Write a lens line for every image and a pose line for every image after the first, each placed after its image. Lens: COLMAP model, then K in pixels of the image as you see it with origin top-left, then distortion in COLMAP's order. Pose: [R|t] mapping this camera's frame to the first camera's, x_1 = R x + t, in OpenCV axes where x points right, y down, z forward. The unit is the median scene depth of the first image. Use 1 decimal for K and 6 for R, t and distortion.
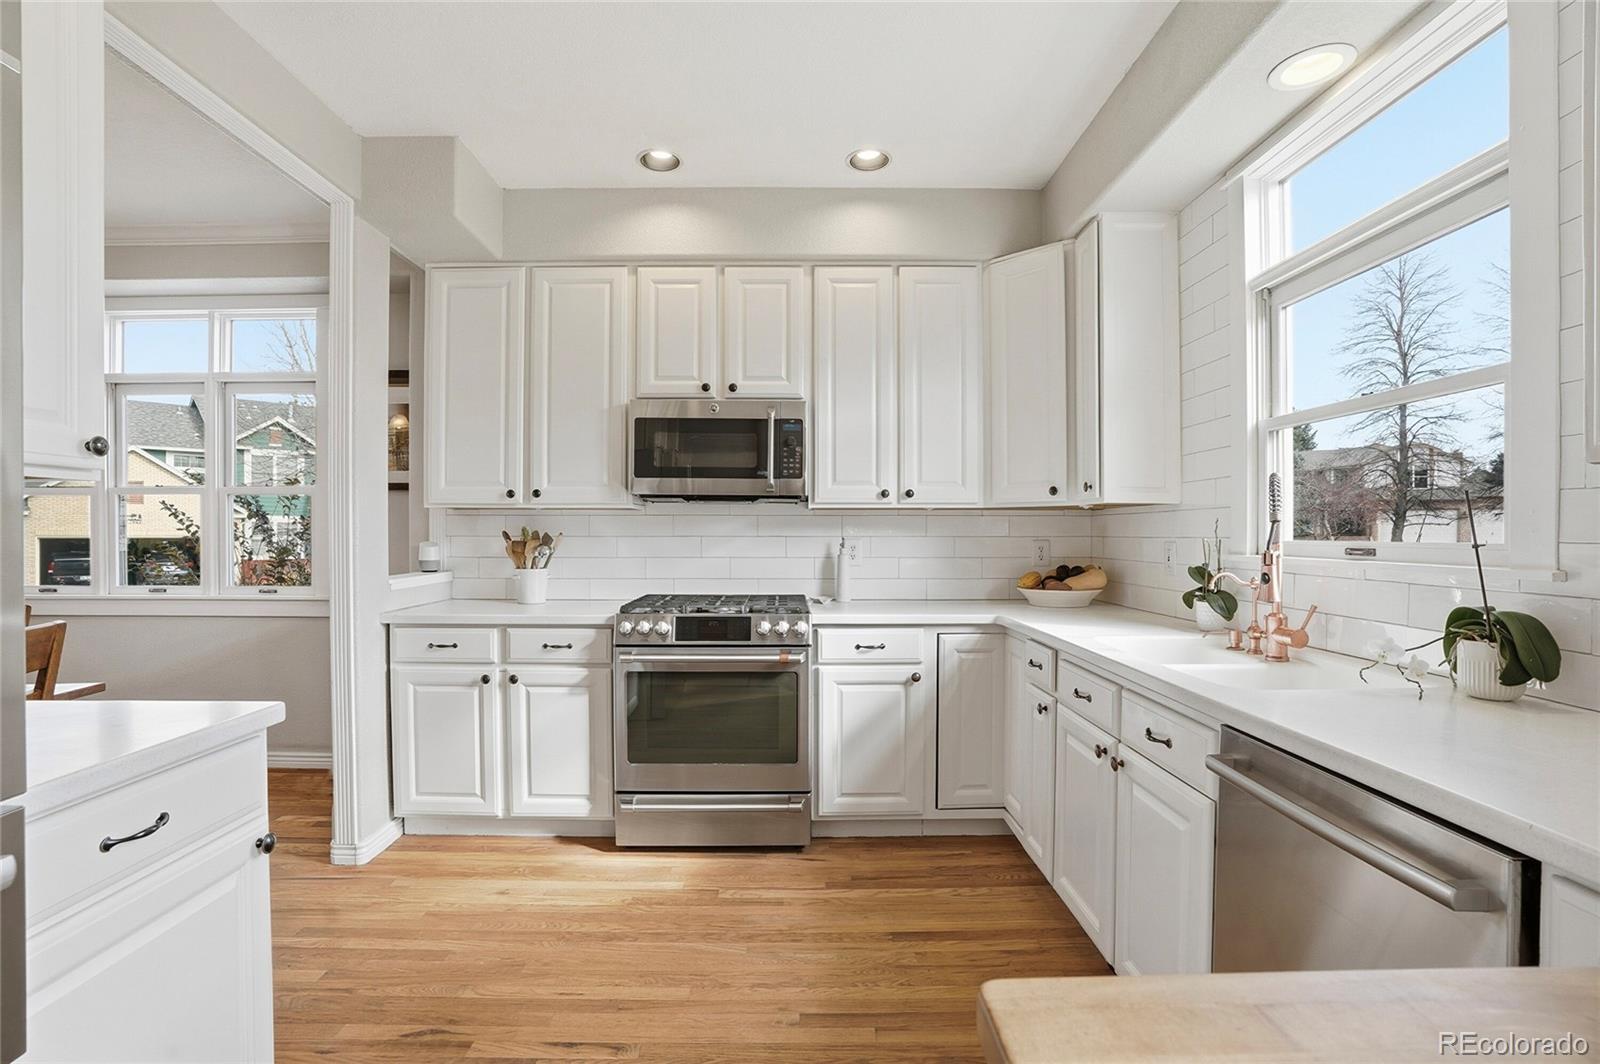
lens RADIAL K [[767.5, 0, 792.5], [0, 767.5, 536.7], [0, 0, 1]] dist [-0.063849, 0.021761]
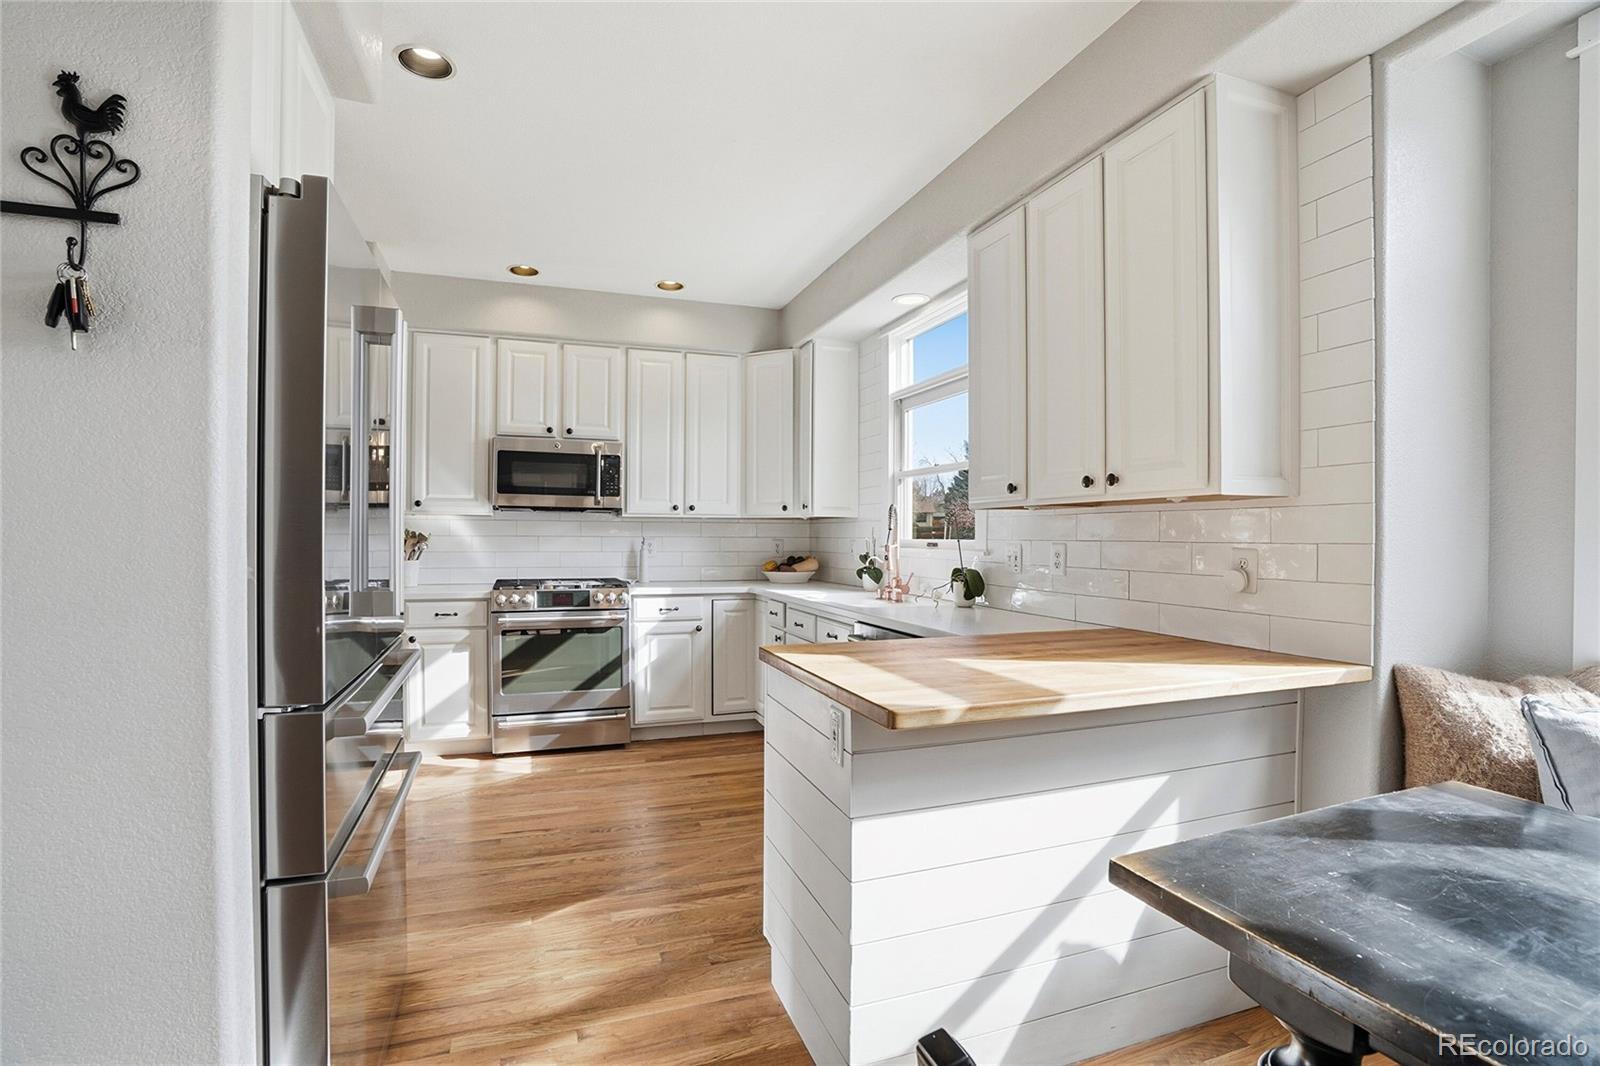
lens RADIAL K [[767.5, 0, 792.2], [0, 767.5, 545.3], [0, 0, 1]] dist [-0.063849, 0.021761]
pose [[0.945029, 0.001233, 0.326983, -0.168240], [-0.003513, 0.999973, 0.006382, 0.006333], [-0.326967, -0.007179, 0.945009, -0.523617]]
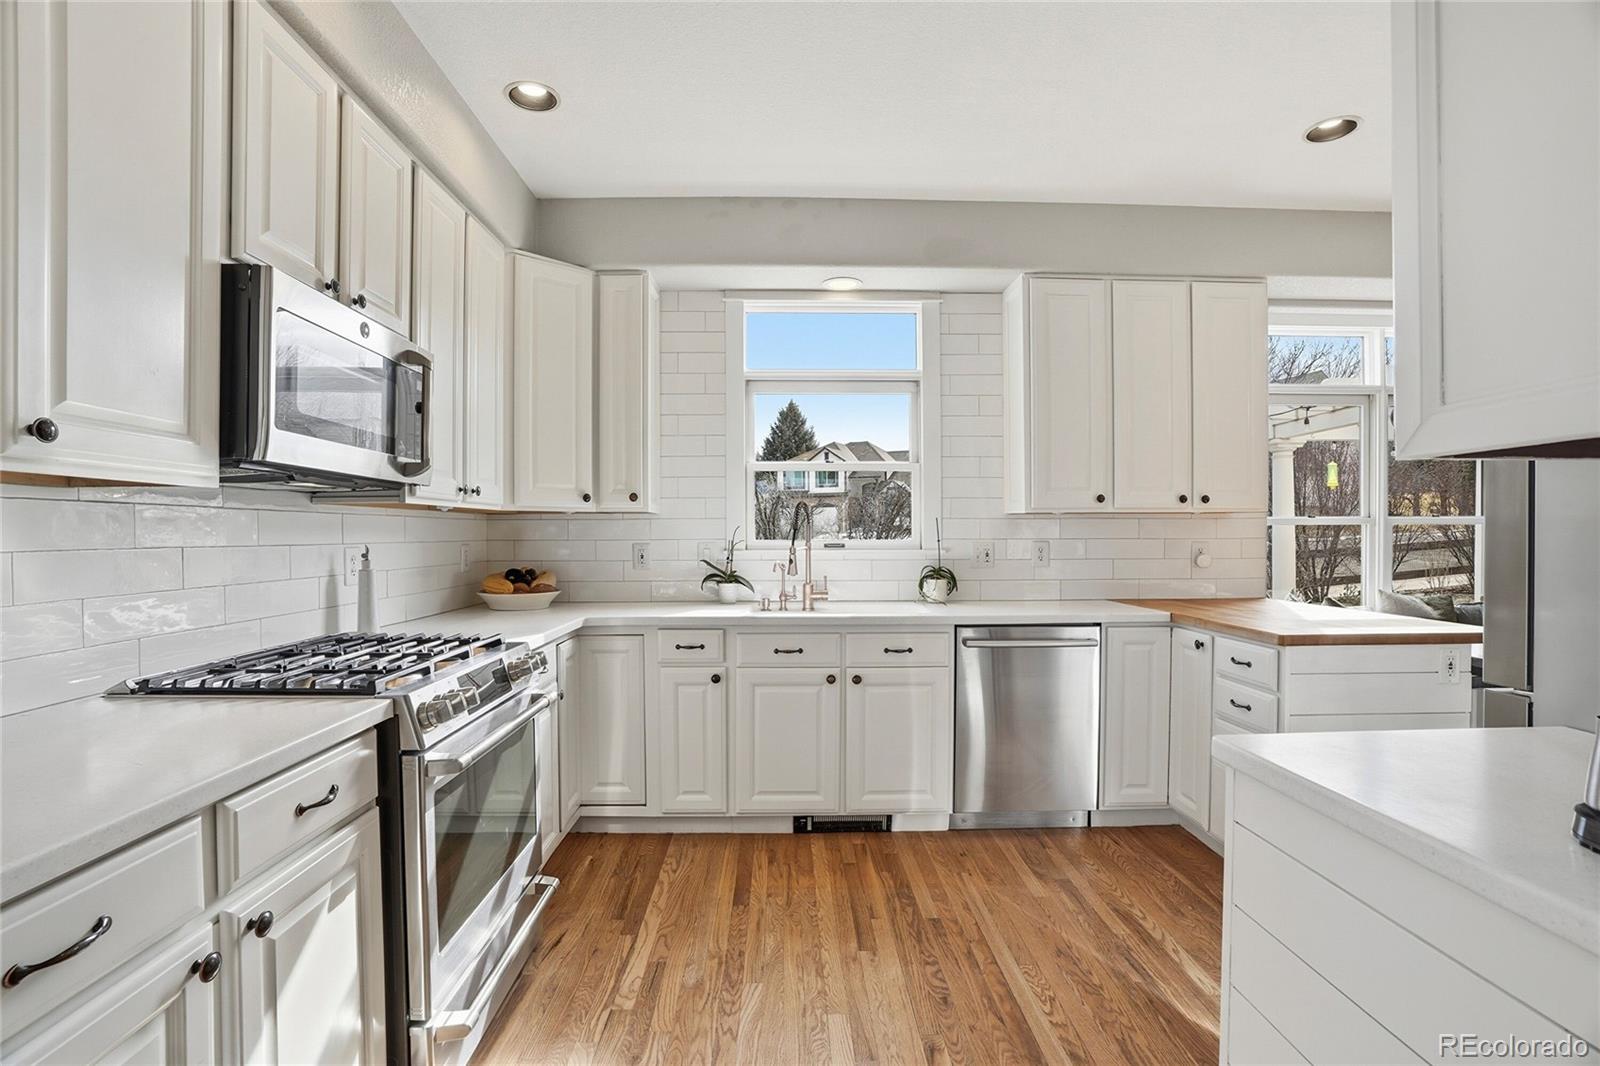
lens RADIAL K [[767.5, 0, 799.9], [0, 767.5, 531.4], [0, 0, 1]] dist [-0.063849, 0.021761]
pose [[-0.028114, -0.003201, 0.999600, -0.773452], [0.007261, 0.999968, 0.003406, -0.014349], [-0.999578, 0.007354, -0.028090, 0.749558]]
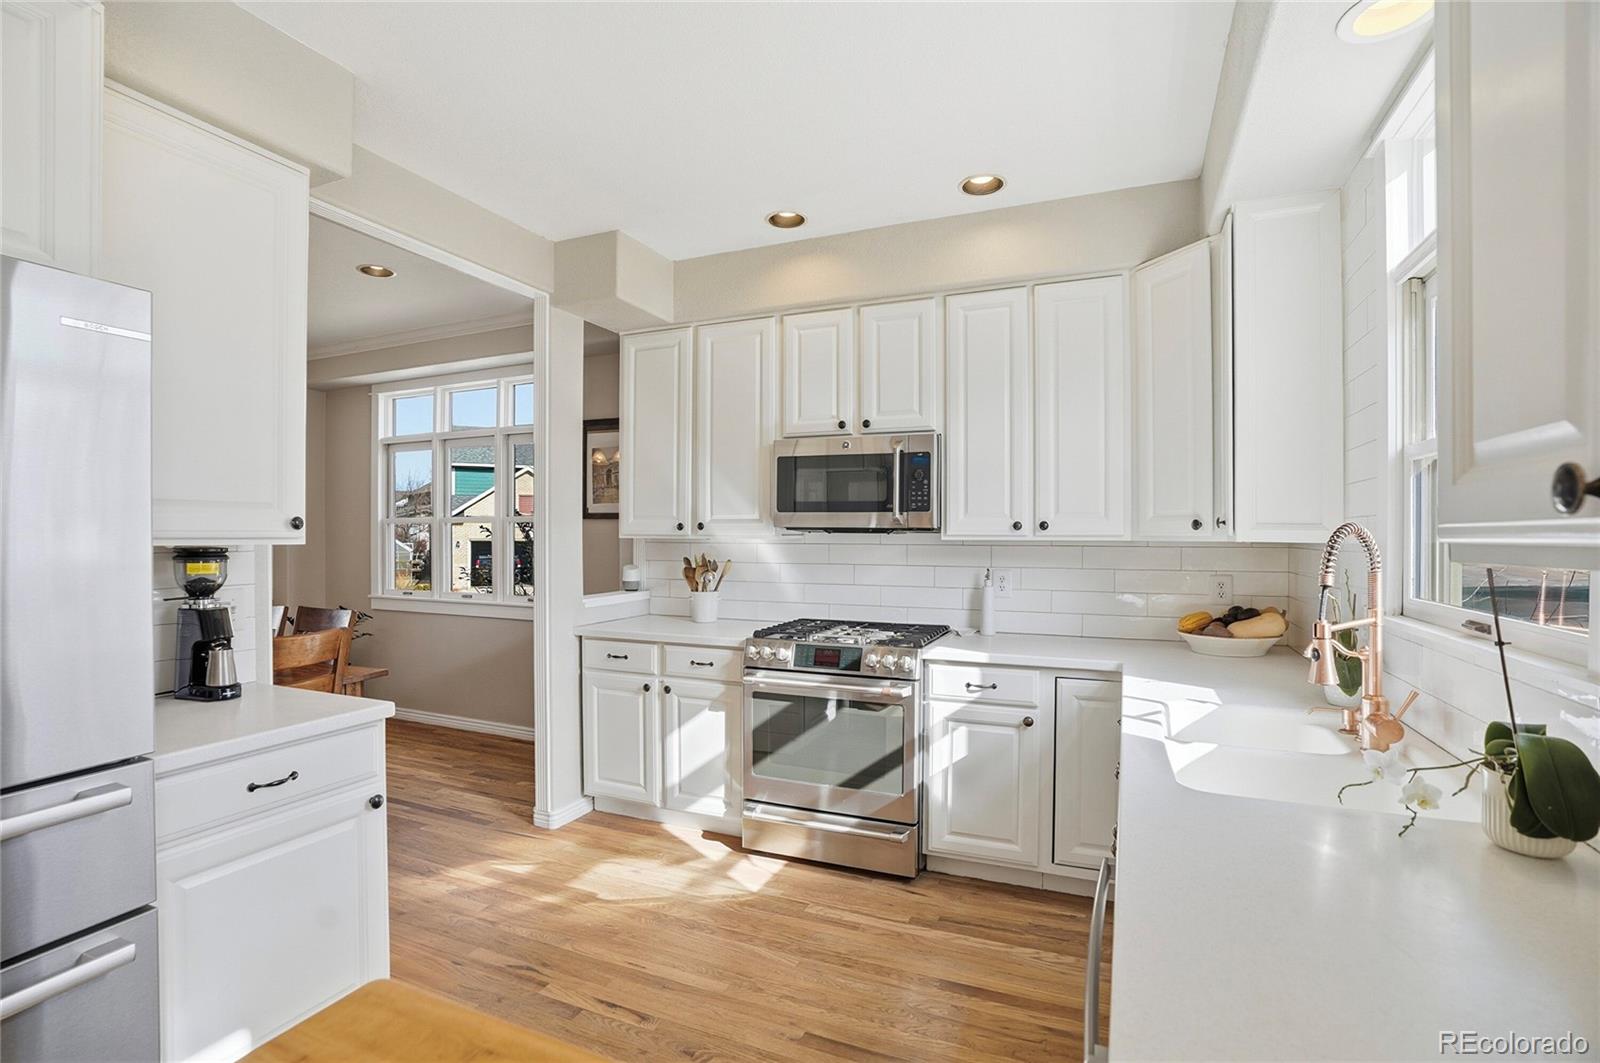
lens RADIAL K [[767.5, 0, 778.9], [0, 767.5, 541.7], [0, 0, 1]] dist [-0.063849, 0.021761]
pose [[0.908918, 0.005836, -0.416934, 0.276584], [-0.005327, 0.999983, 0.002383, -0.041810], [0.416940, 0.000055, 0.908934, 0.011216]]
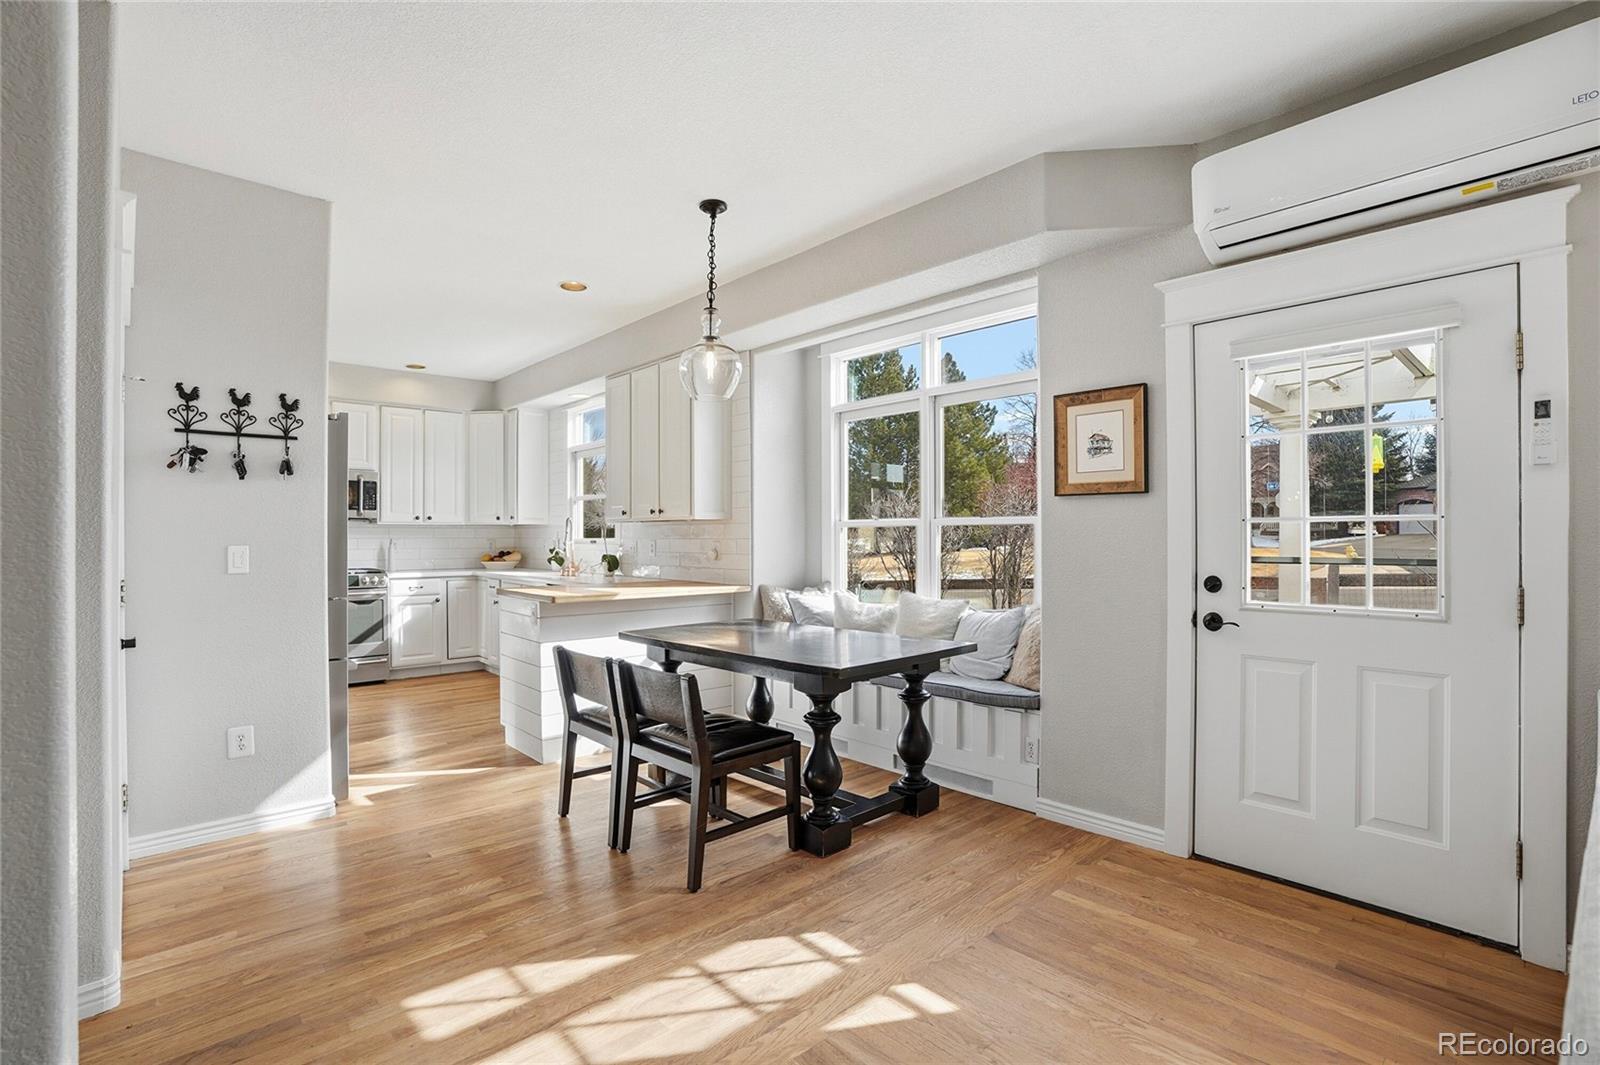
lens RADIAL K [[767.5, 0, 797.0], [0, 767.5, 536.8], [0, 0, 1]] dist [-0.063849, 0.021761]
pose [[0.749707, -0.002100, 0.661767, -0.534612], [0.005992, 0.999976, -0.003615, 0.010545], [-0.661743, 0.006676, 0.749701, -1.414459]]
